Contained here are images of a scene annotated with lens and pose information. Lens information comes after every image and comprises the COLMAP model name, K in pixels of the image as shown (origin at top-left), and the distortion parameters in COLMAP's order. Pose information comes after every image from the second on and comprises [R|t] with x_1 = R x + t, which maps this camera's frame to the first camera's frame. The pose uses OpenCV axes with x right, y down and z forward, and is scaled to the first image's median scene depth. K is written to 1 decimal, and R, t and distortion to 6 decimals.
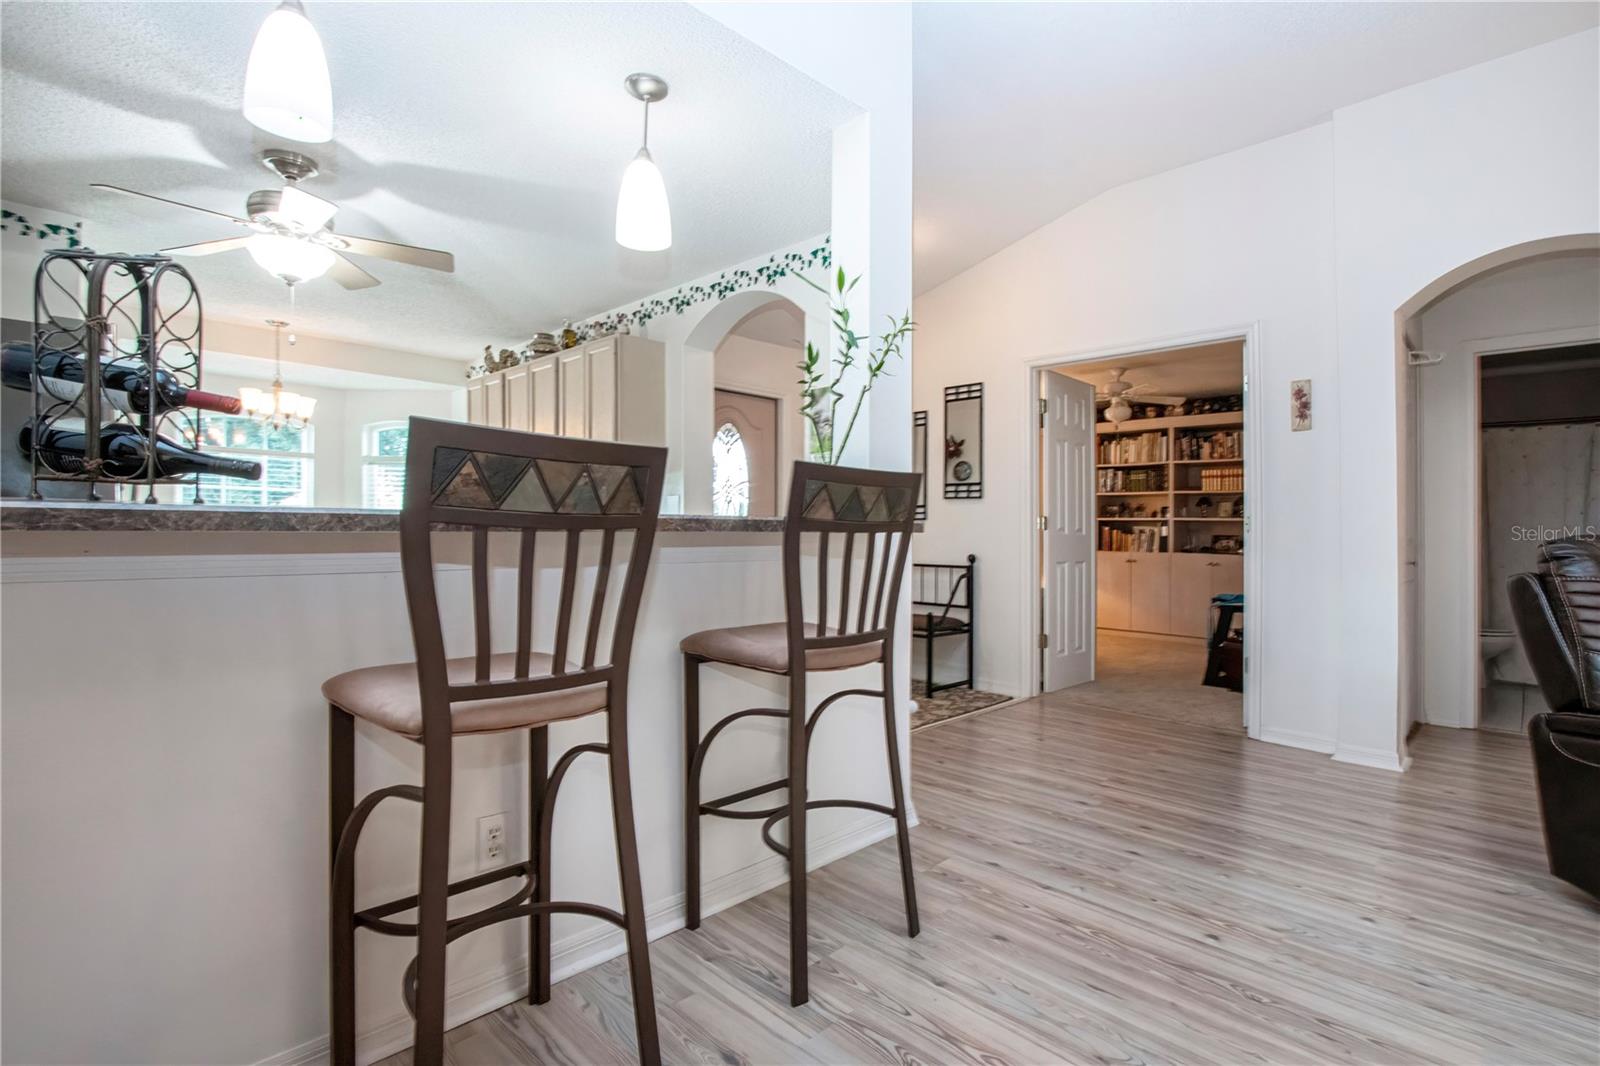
lens RADIAL K [[722.4, 0, 753.6], [0, 722.4, 532.3], [0, 0, 1]] dist [-0.011386, 0.000154]
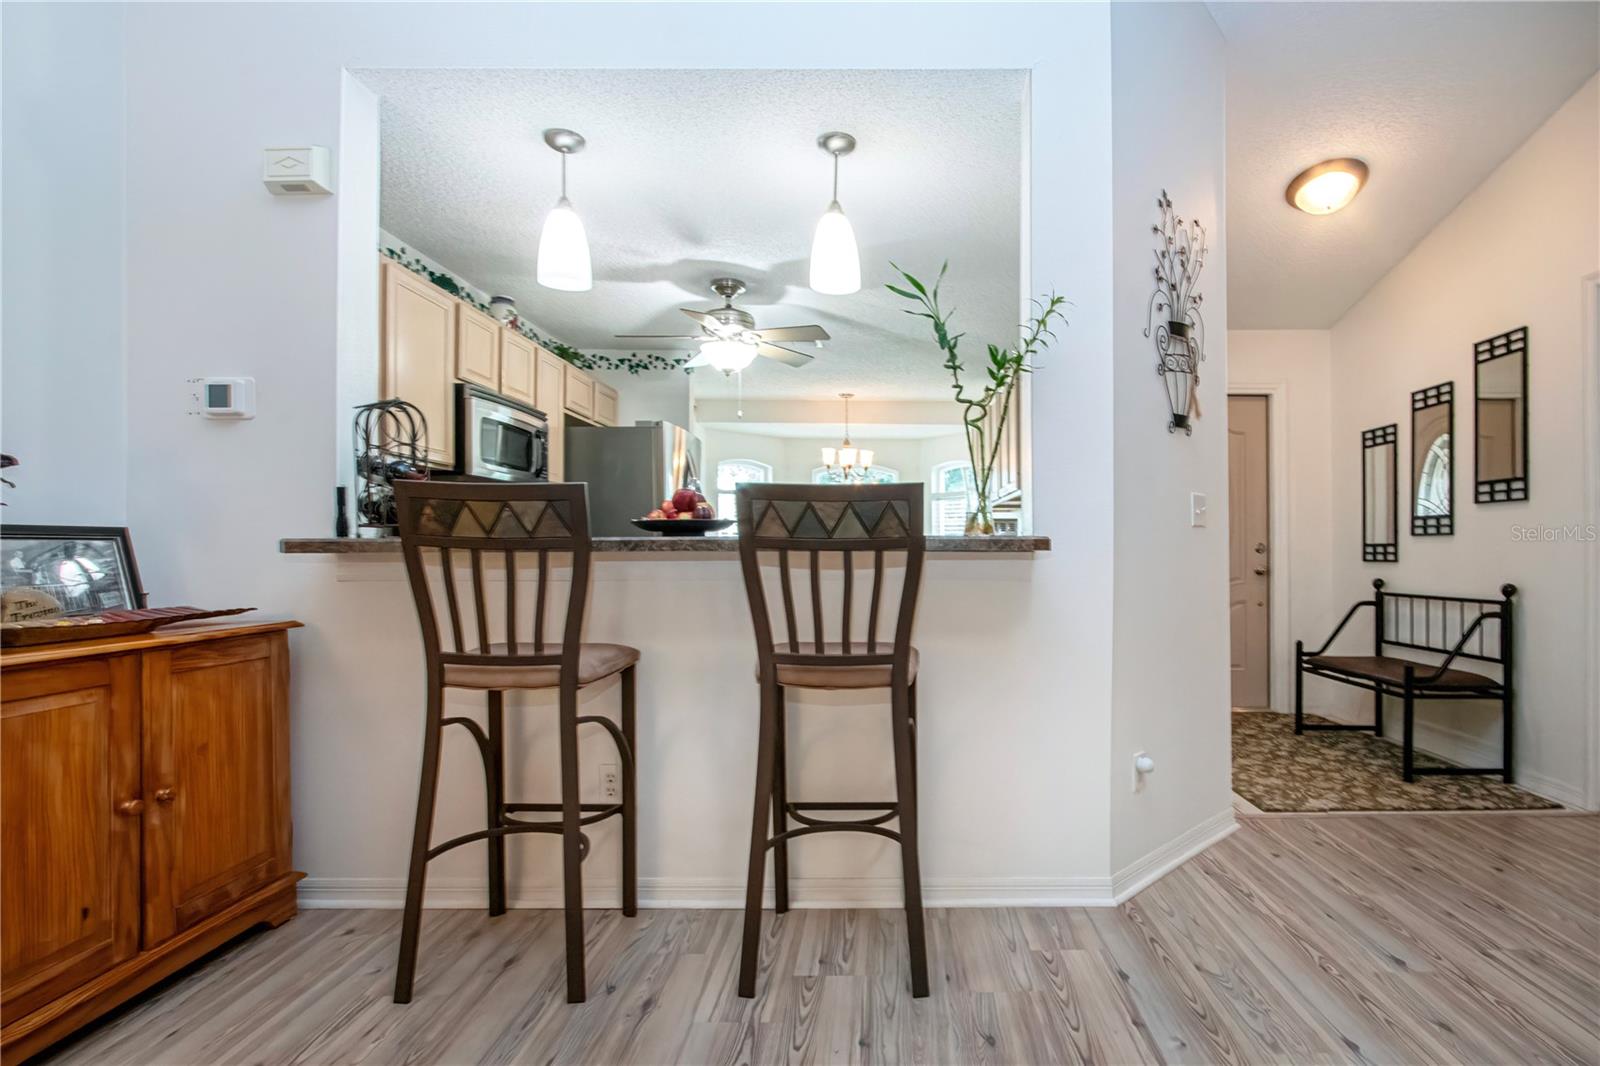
lens RADIAL K [[708.8, 0, 884.2], [0, 708.8, 558.3], [0, 0, 1]] dist [-0.015056, 0.000069]
pose [[0.746258, -0.003999, -0.665644, 0.516863], [0.004657, 0.999989, -0.000787, 0.007578], [0.665640, -0.002512, 0.746269, 0.208335]]
